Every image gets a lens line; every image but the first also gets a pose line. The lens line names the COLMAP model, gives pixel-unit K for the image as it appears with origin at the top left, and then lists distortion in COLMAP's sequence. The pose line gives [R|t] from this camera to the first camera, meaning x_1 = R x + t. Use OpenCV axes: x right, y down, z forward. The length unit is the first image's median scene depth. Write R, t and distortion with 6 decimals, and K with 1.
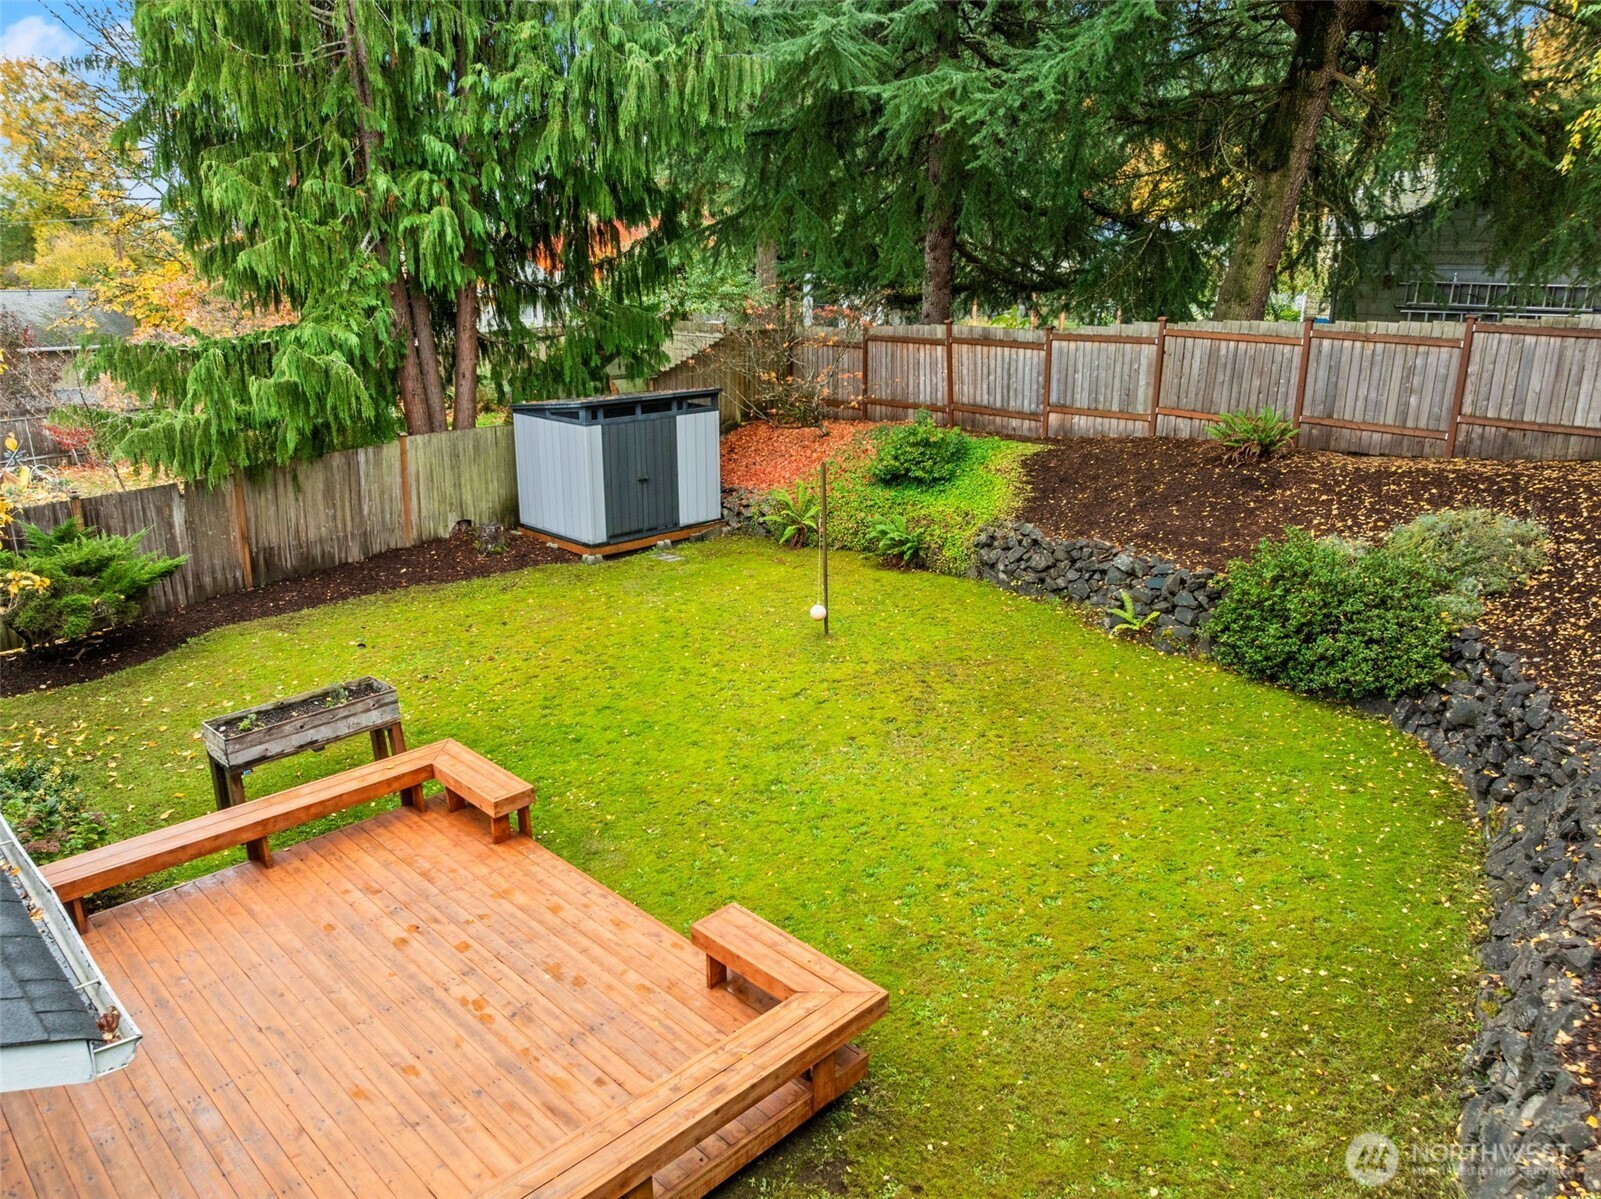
lens RADIAL K [[1143.5, 0, 856.2], [0, 1143.5, 495.1], [0, 0, 1]] dist [-0.042004, 0.014924]
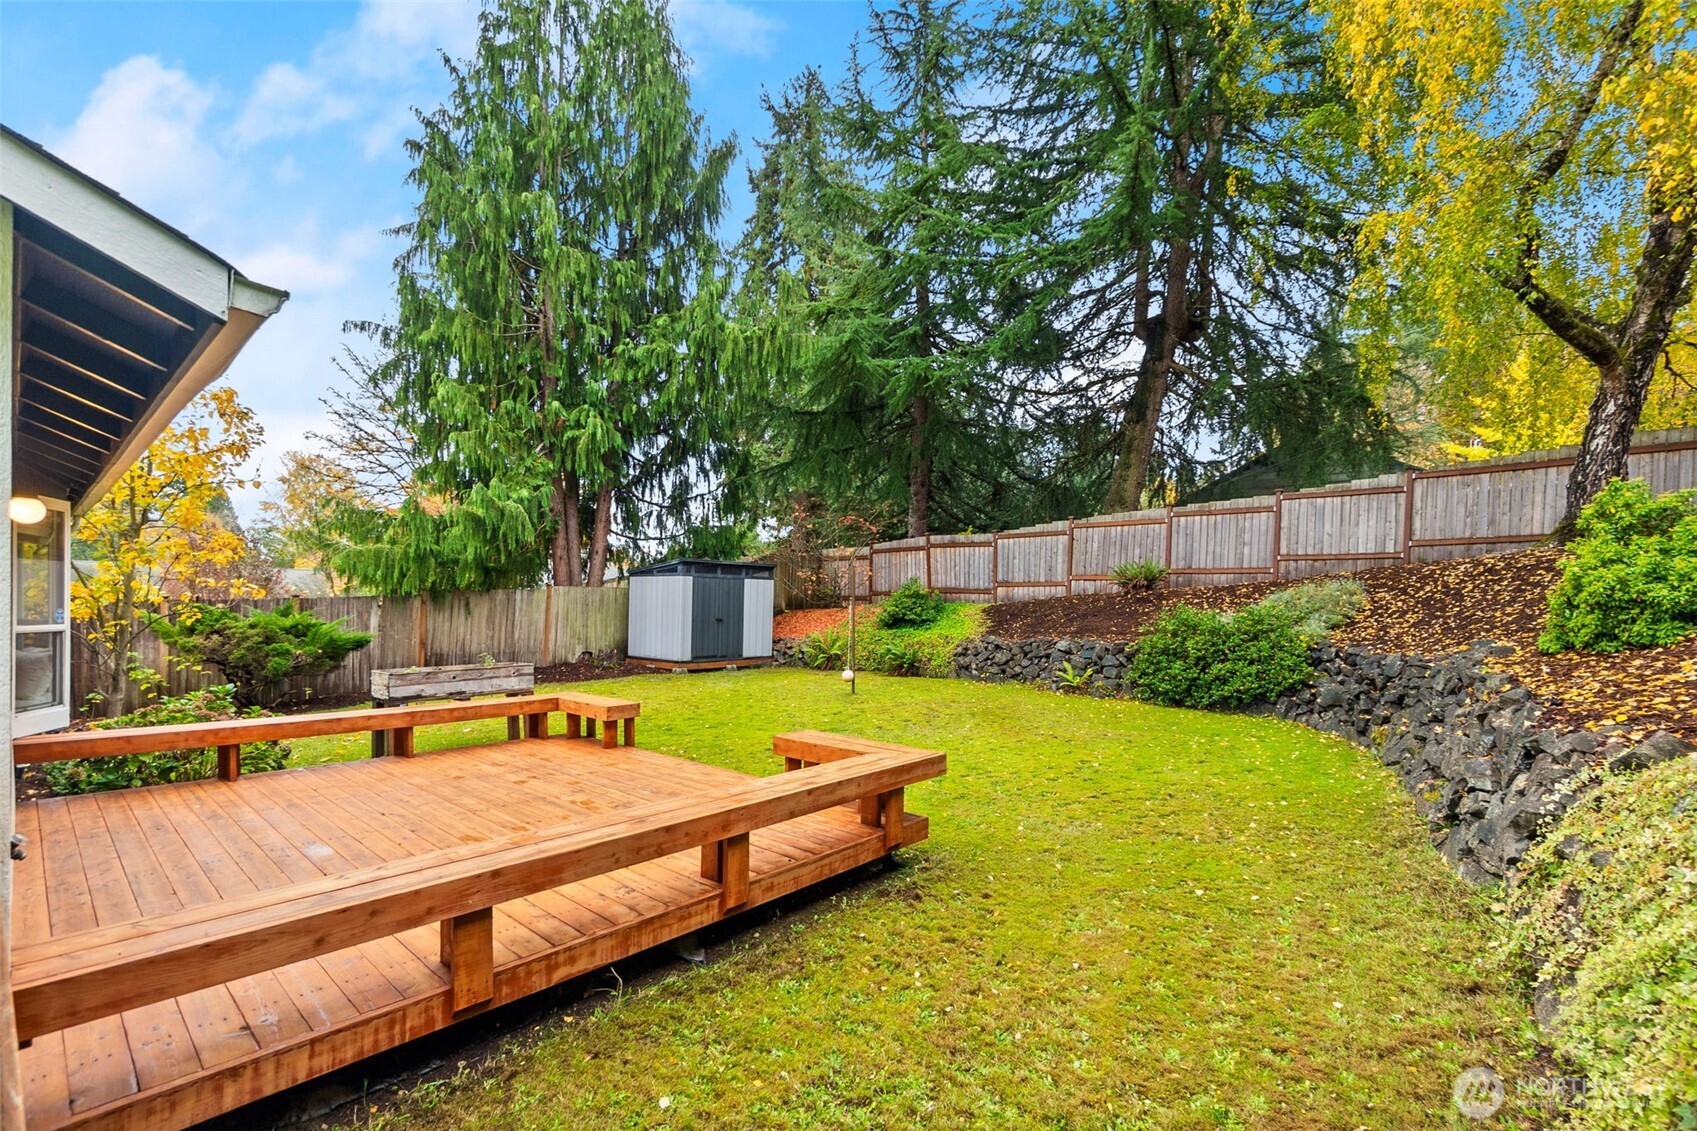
lens RADIAL K [[744.2, 0, 887.8], [0, 744.2, 564.1], [0, 0, 1]] dist [-0.002447, 0.000296]
pose [[0.998524, 0.011275, 0.053134, -0.029779], [0.002815, 0.966164, -0.257914, 0.177752], [-0.054244, 0.257683, 0.964706, 0.081231]]
